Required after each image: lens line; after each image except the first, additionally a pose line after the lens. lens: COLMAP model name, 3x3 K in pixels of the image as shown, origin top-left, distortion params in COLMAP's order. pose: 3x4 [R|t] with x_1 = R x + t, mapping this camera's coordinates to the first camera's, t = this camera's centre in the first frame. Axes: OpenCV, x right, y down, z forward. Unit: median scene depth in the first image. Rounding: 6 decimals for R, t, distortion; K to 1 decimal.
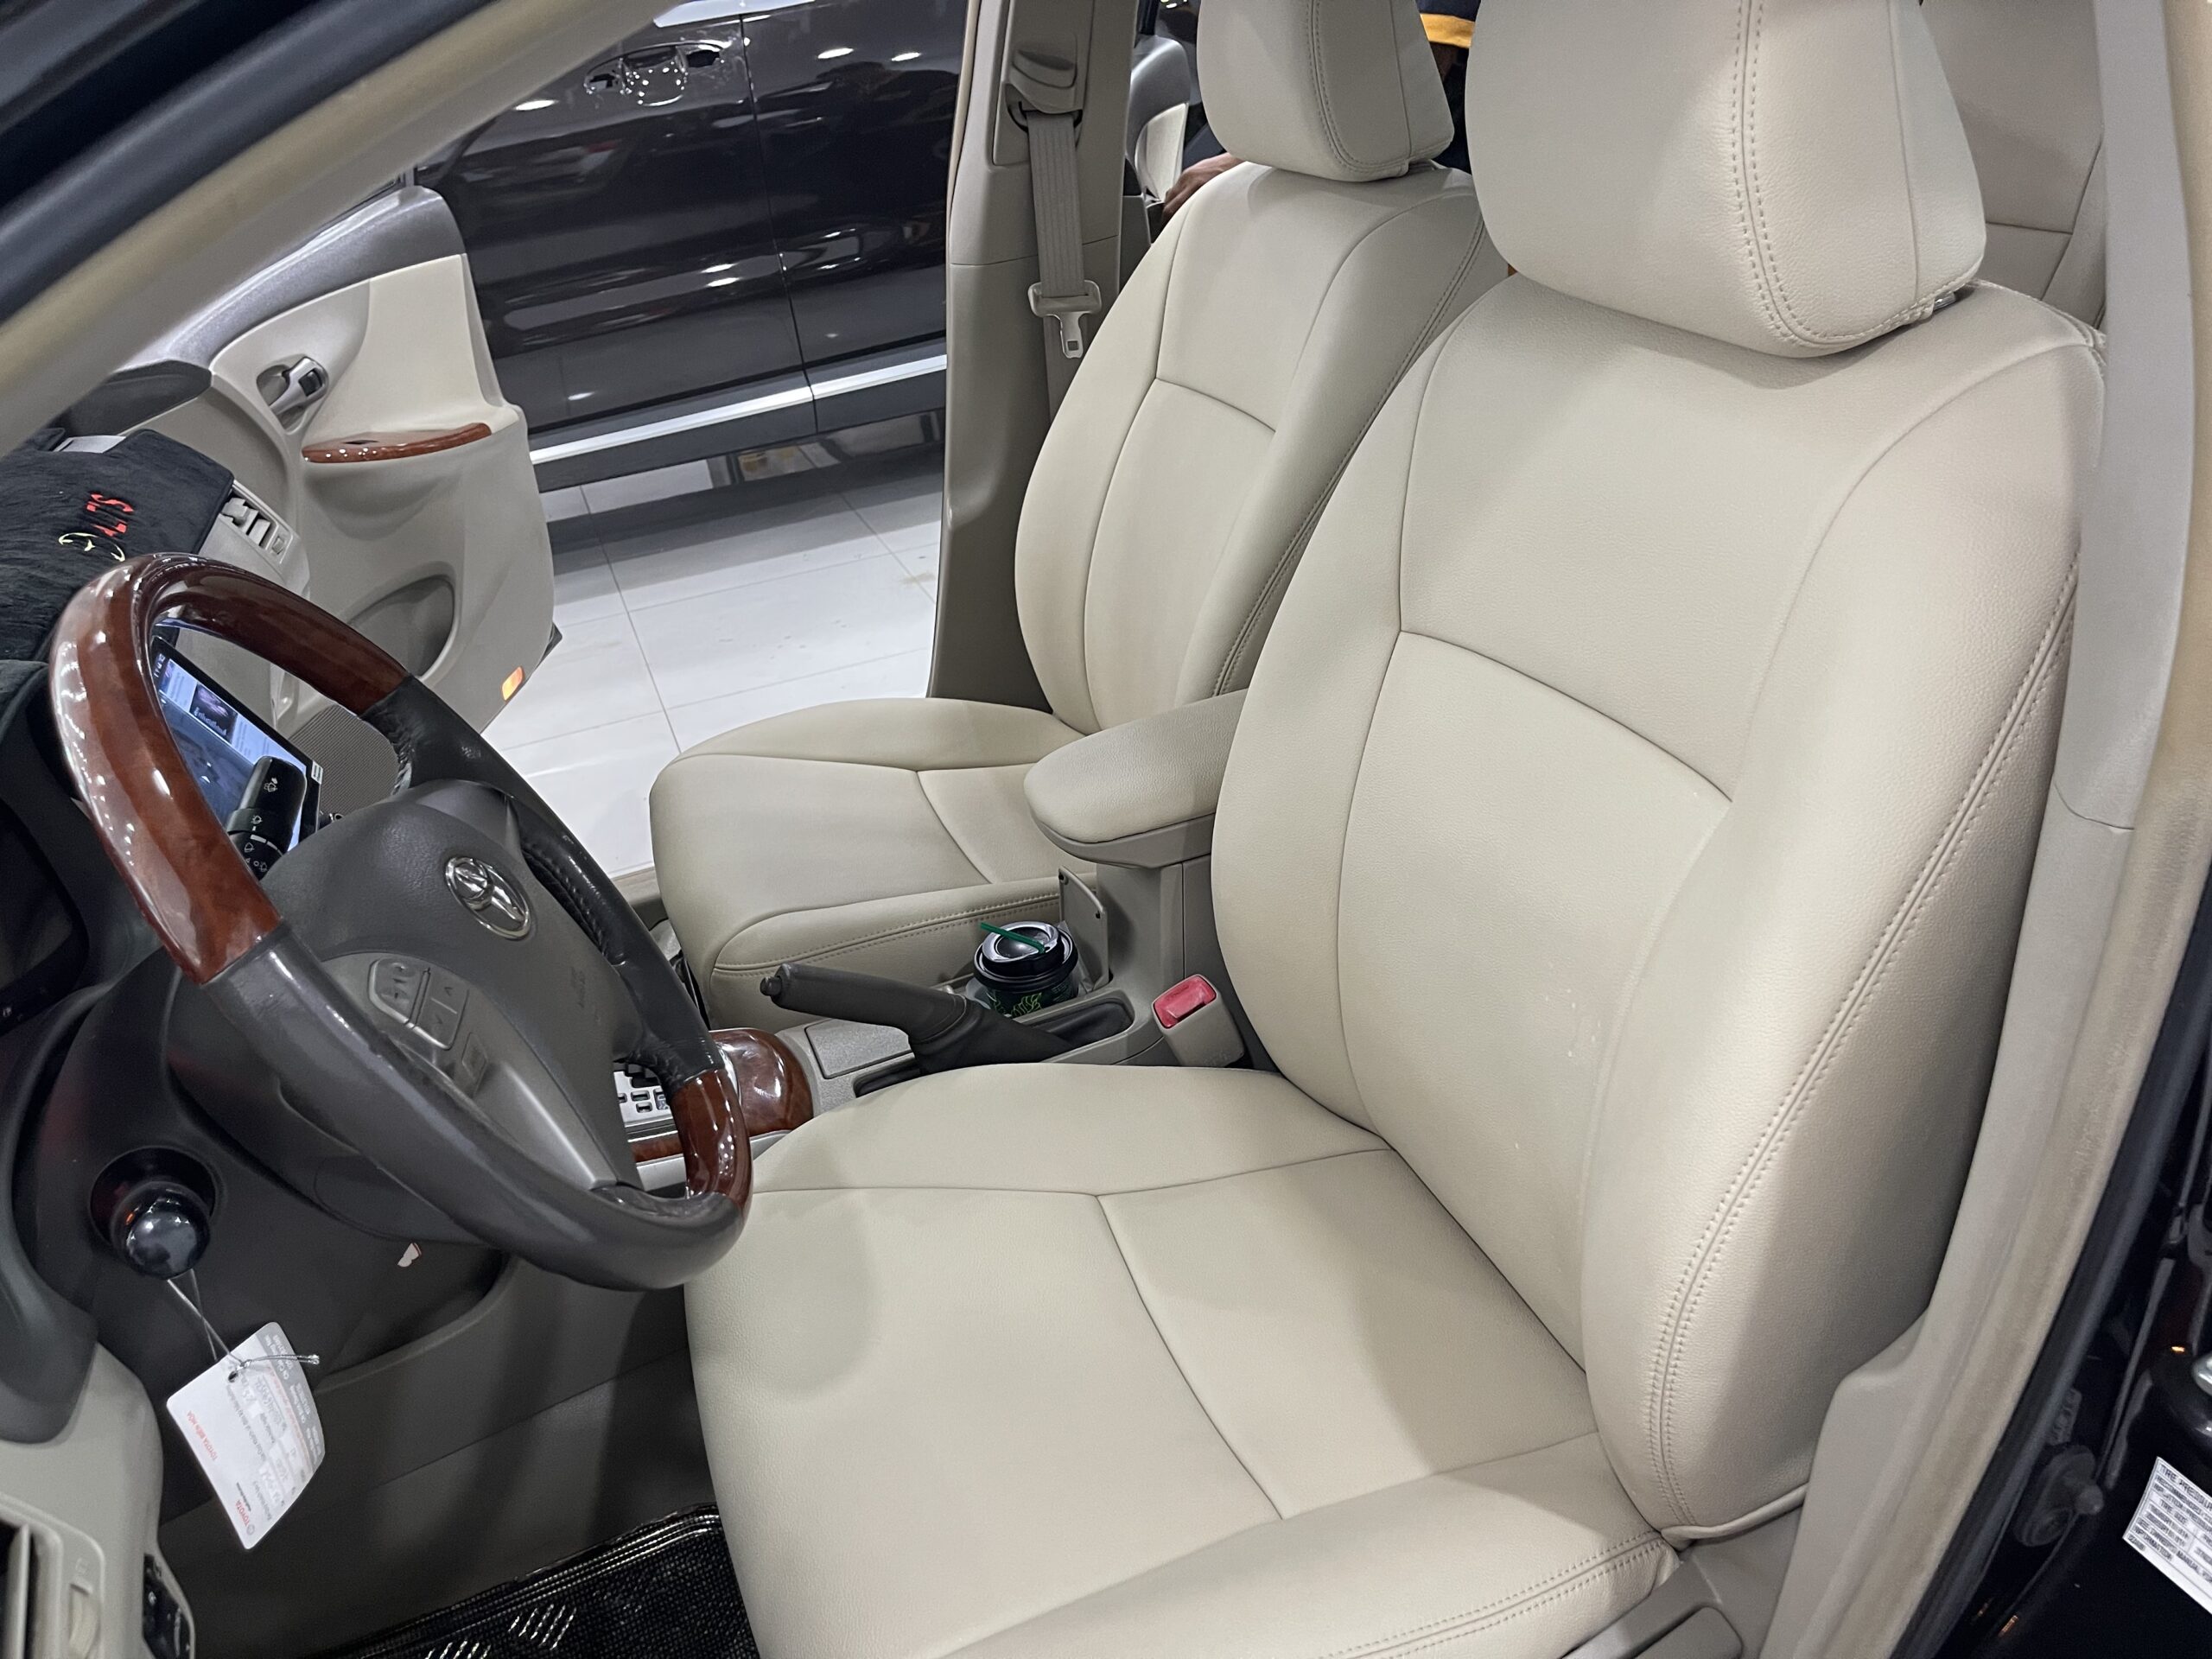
lens RADIAL K [[1667.9, 0, 1106.0], [0, 1667.9, 829.5], [0, 0, 1]] dist [0.028862, -0.007414]
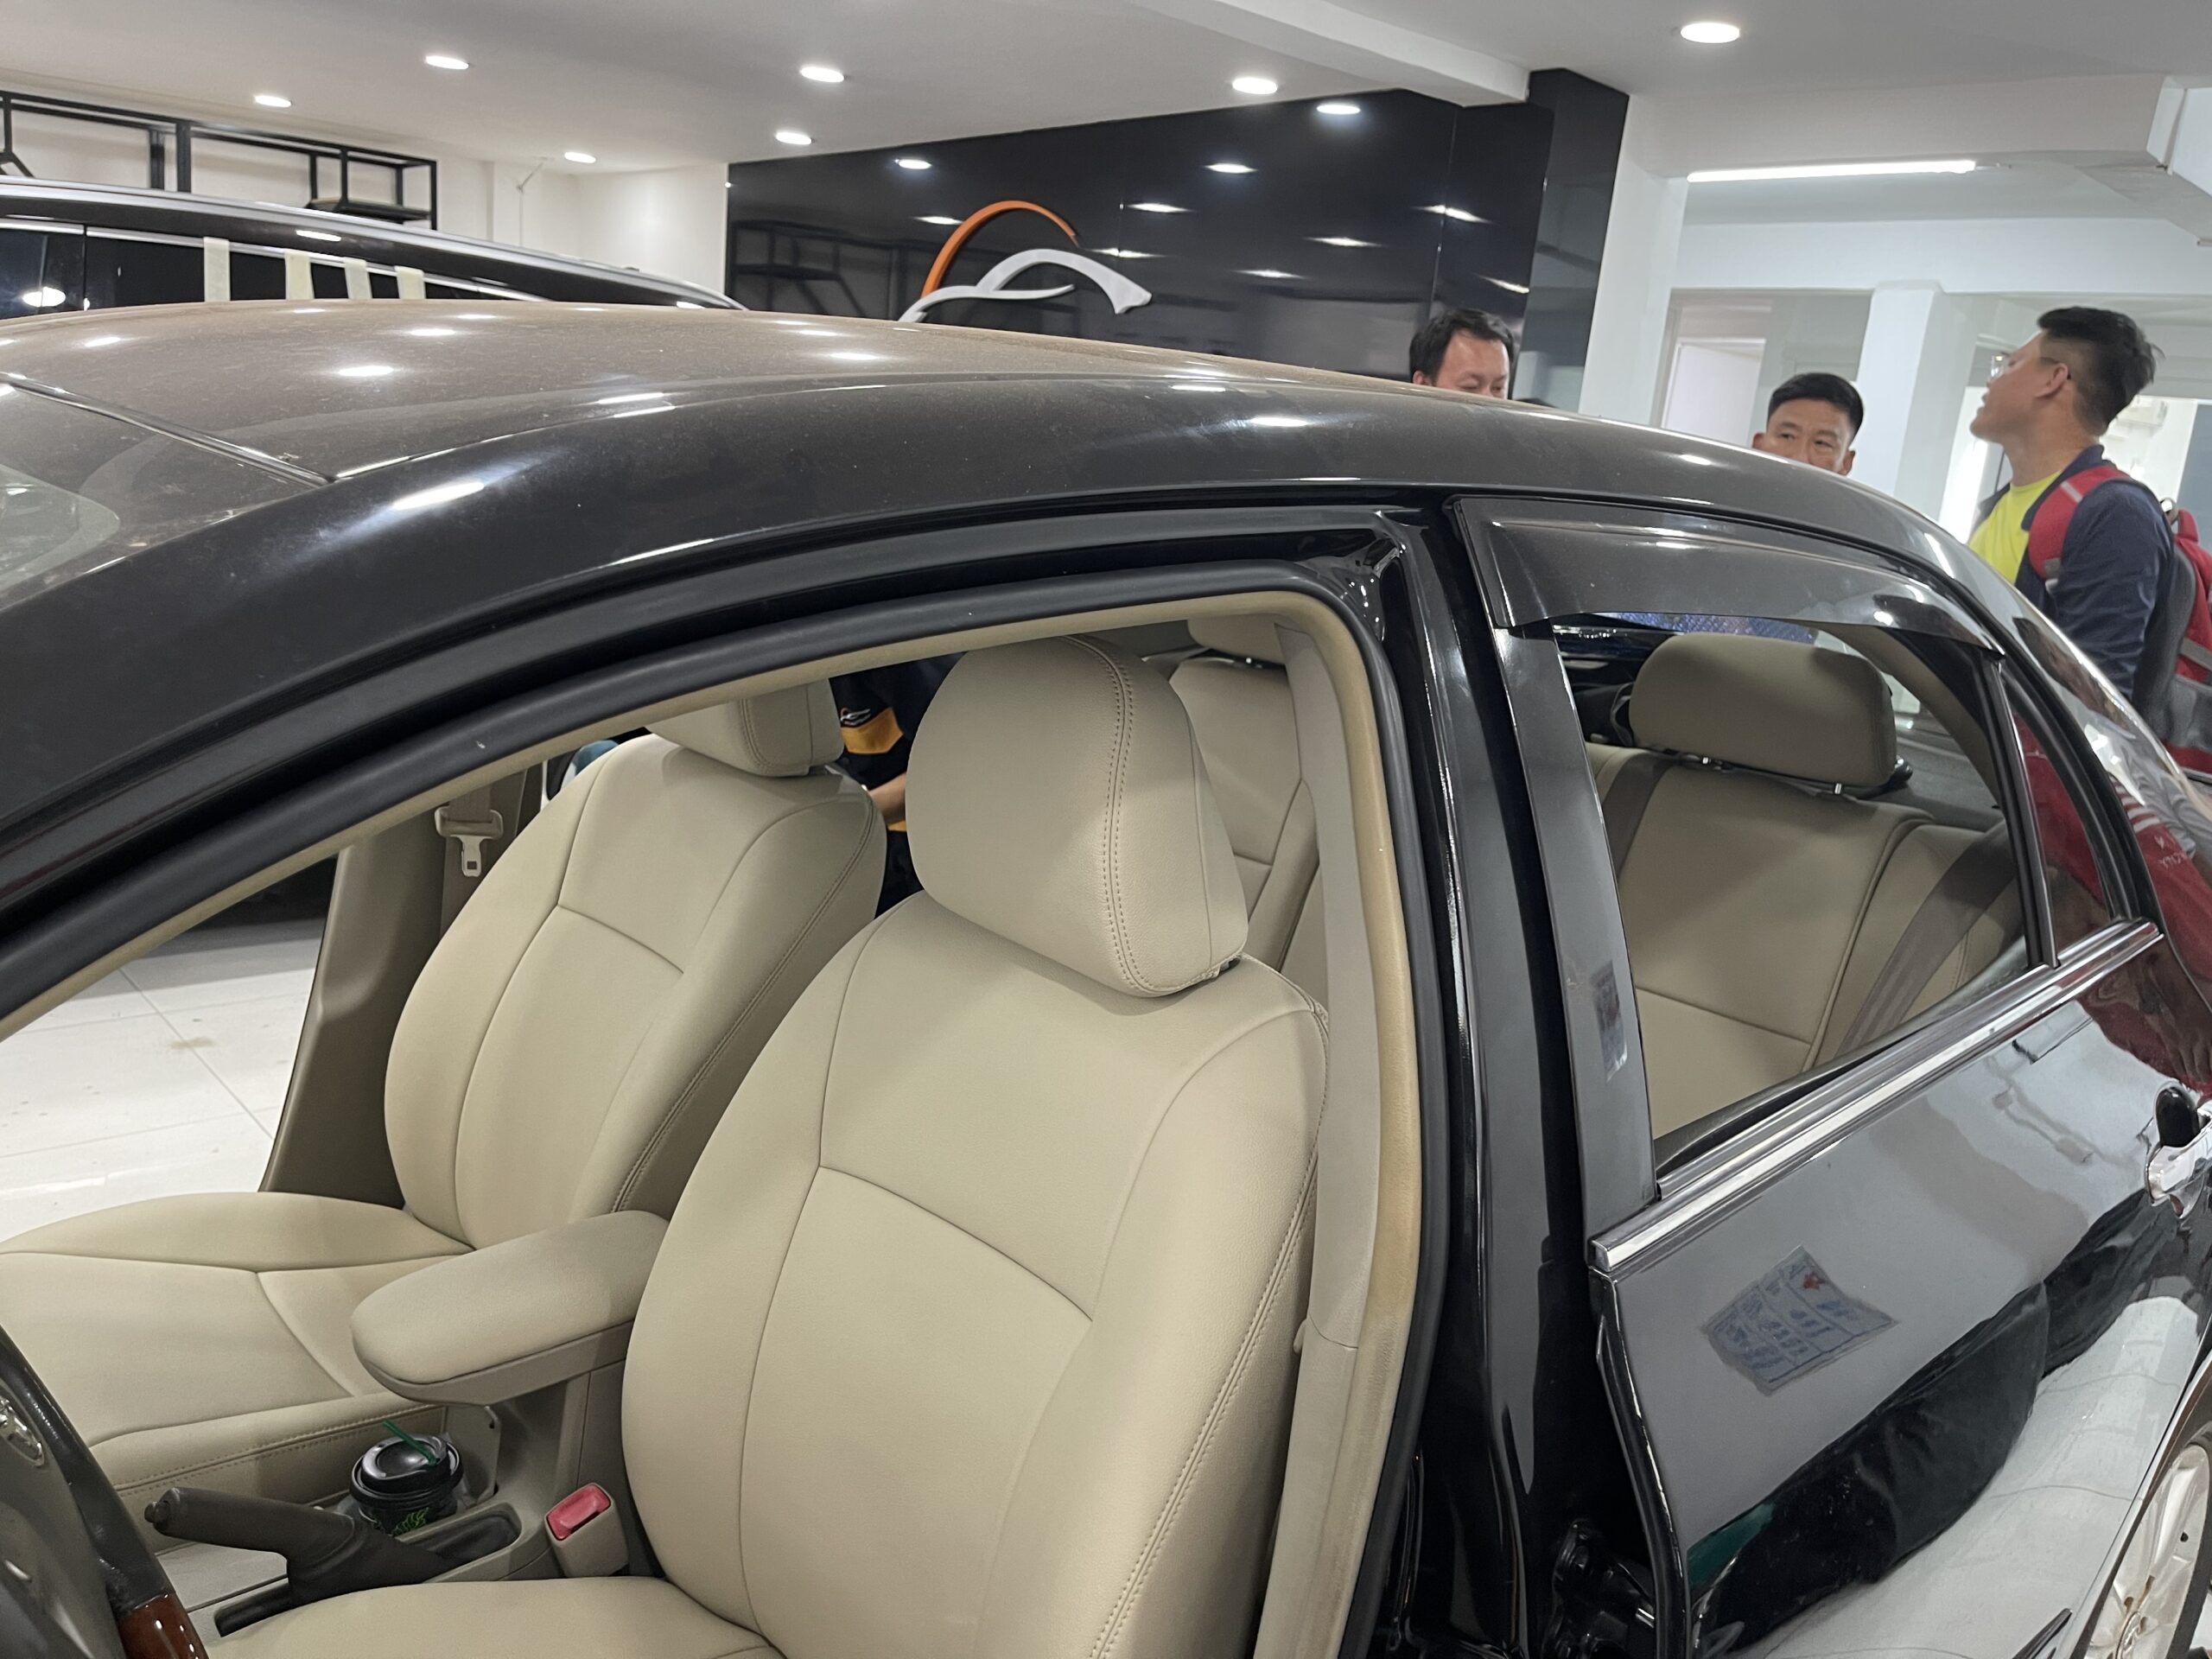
lens RADIAL K [[1698.0, 0, 1106.0], [0, 1698.0, 829.5], [0, 0, 1]] dist [0.064223, -0.114118]
pose [[0.904497, 0.110502, 0.411915, -0.143687], [0.004490, 0.963329, -0.268287, -0.018872], [-0.426456, 0.244514, 0.870832, -0.185287]]
